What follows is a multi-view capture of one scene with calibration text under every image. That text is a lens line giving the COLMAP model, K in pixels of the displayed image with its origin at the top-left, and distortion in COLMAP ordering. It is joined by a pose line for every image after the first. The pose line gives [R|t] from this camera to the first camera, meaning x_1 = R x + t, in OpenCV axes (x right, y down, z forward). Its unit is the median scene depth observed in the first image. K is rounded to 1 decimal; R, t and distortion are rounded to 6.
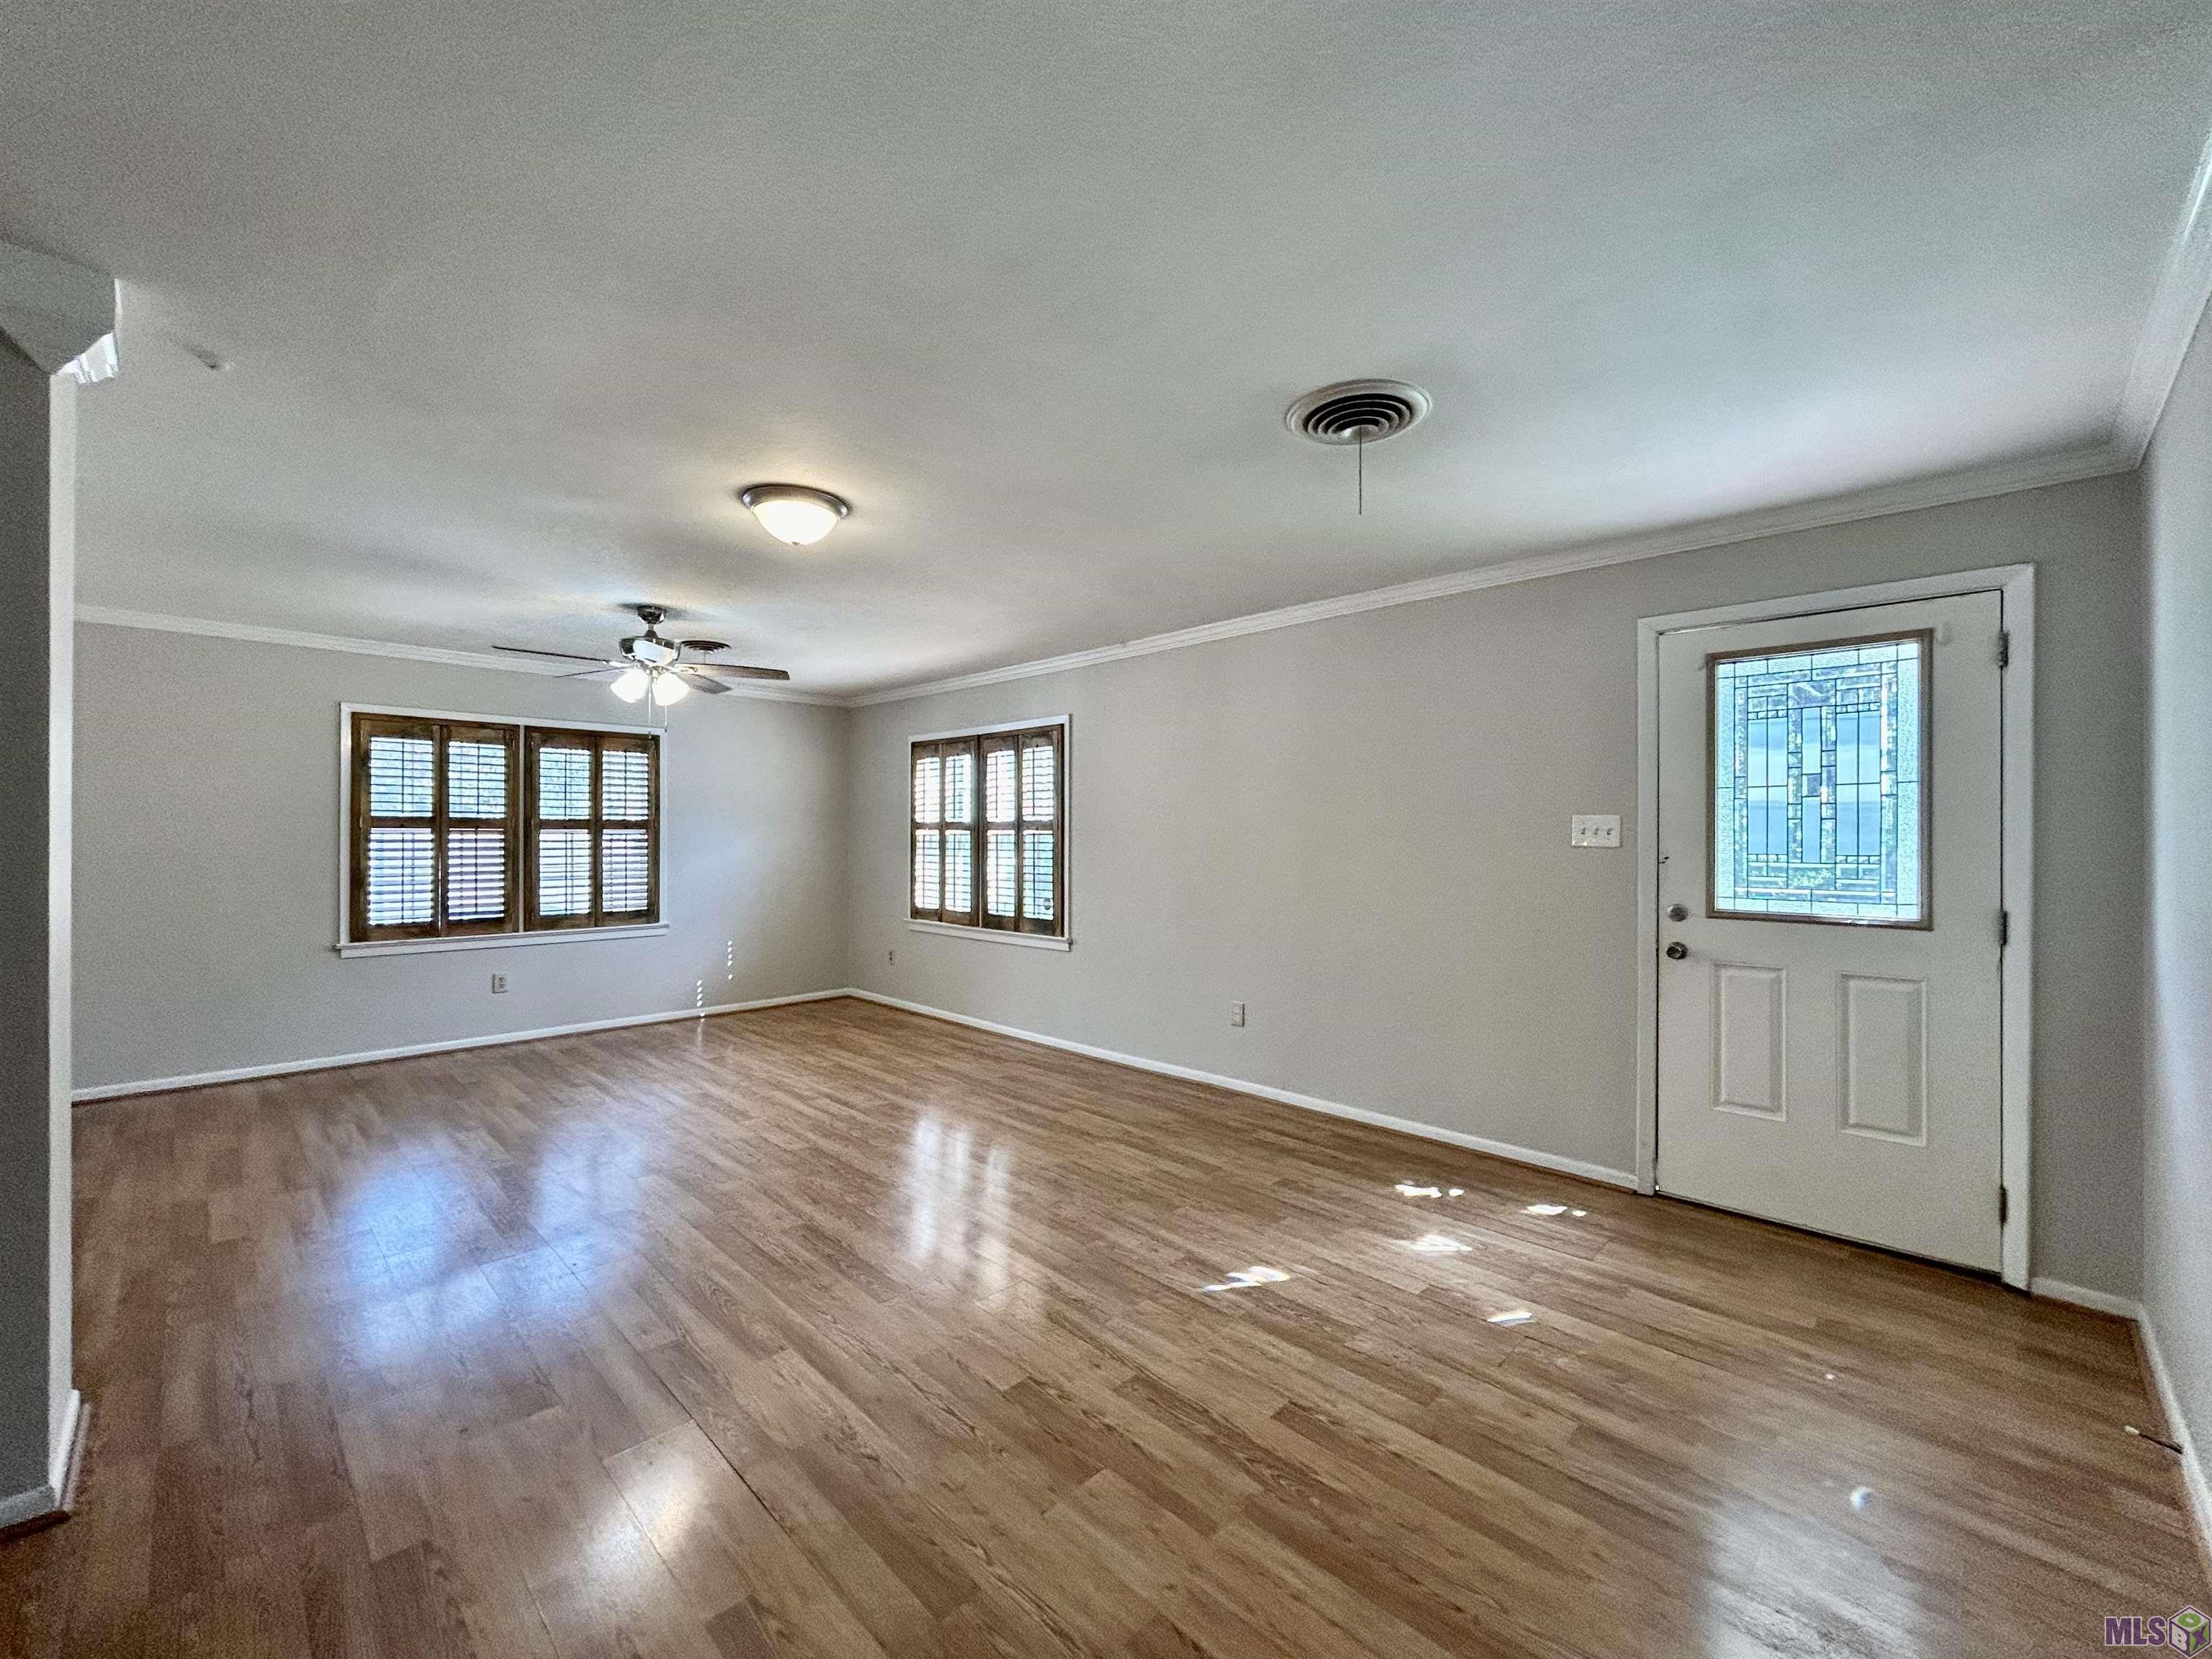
lens RADIAL K [[899.7, 0, 1106.4], [0, 899.7, 832.5], [0, 0, 1]] dist [-0.002405, 0.002597]
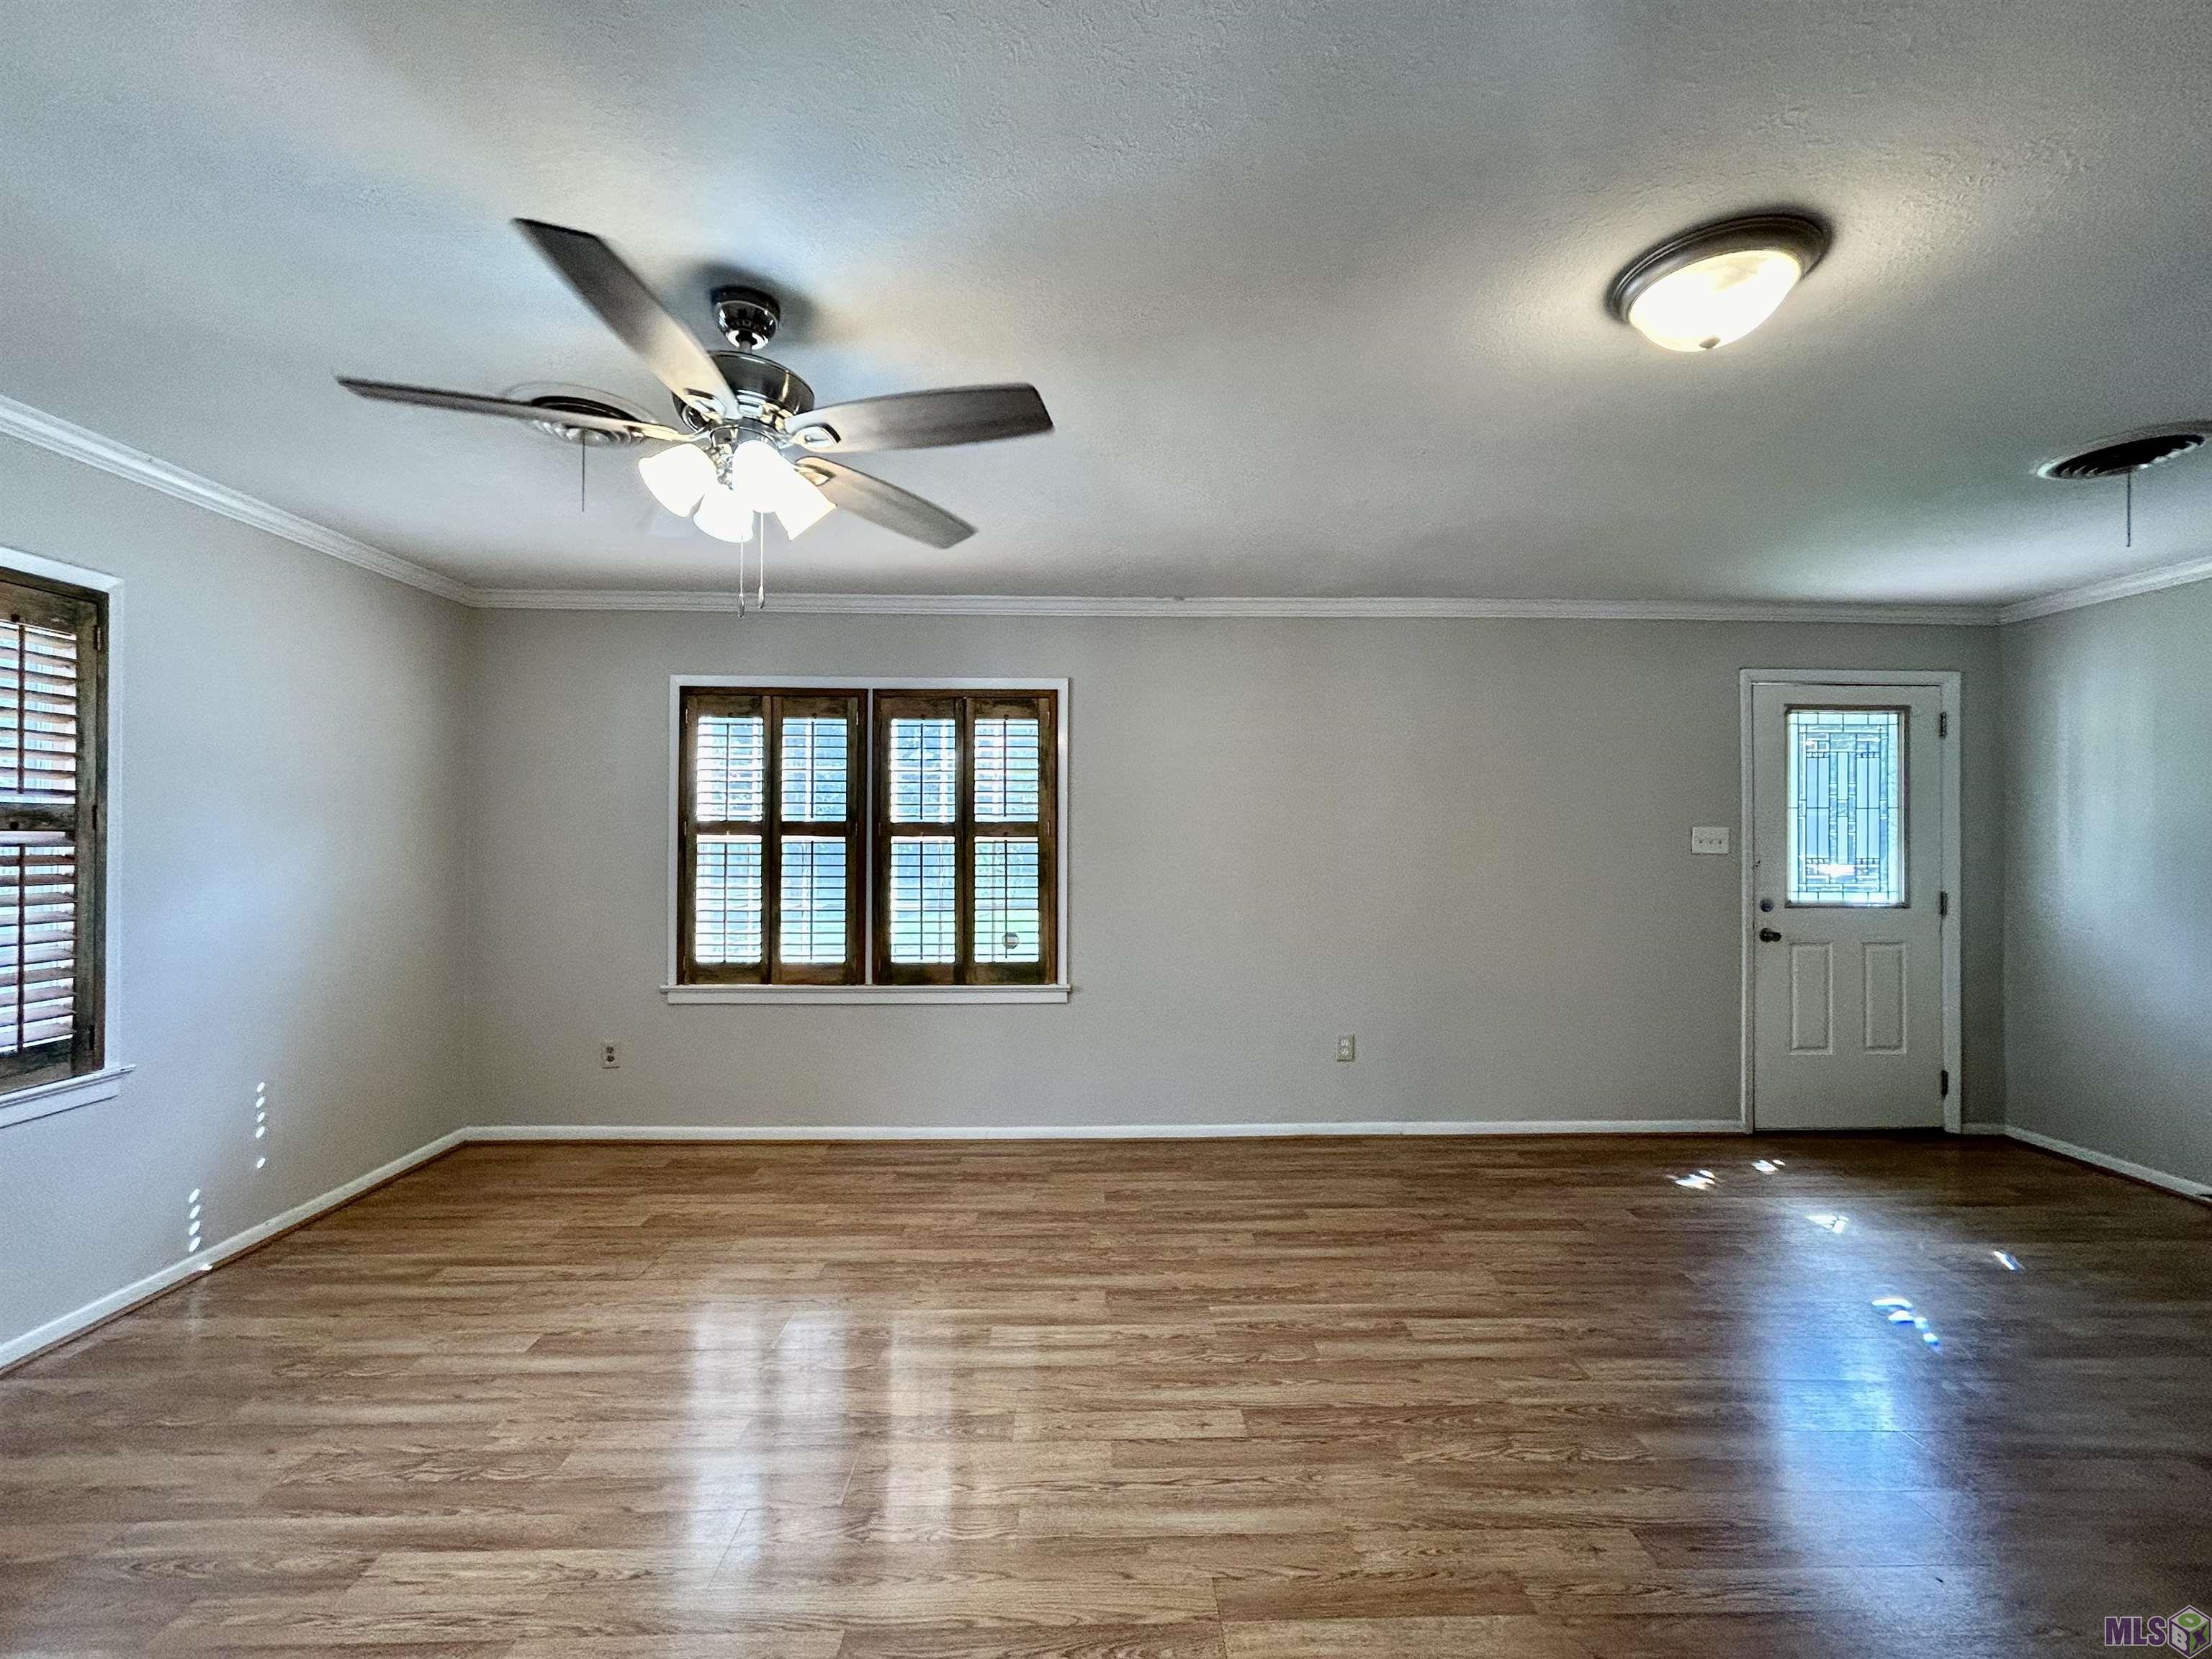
lens RADIAL K [[899.7, 0, 1106.4], [0, 899.7, 832.5], [0, 0, 1]] dist [-0.002405, 0.002597]
pose [[0.691486, 0.006105, 0.722364, -0.690113], [-0.002776, 0.999979, -0.005794, -0.002518], [-0.722384, 0.002001, 0.691489, 0.594031]]
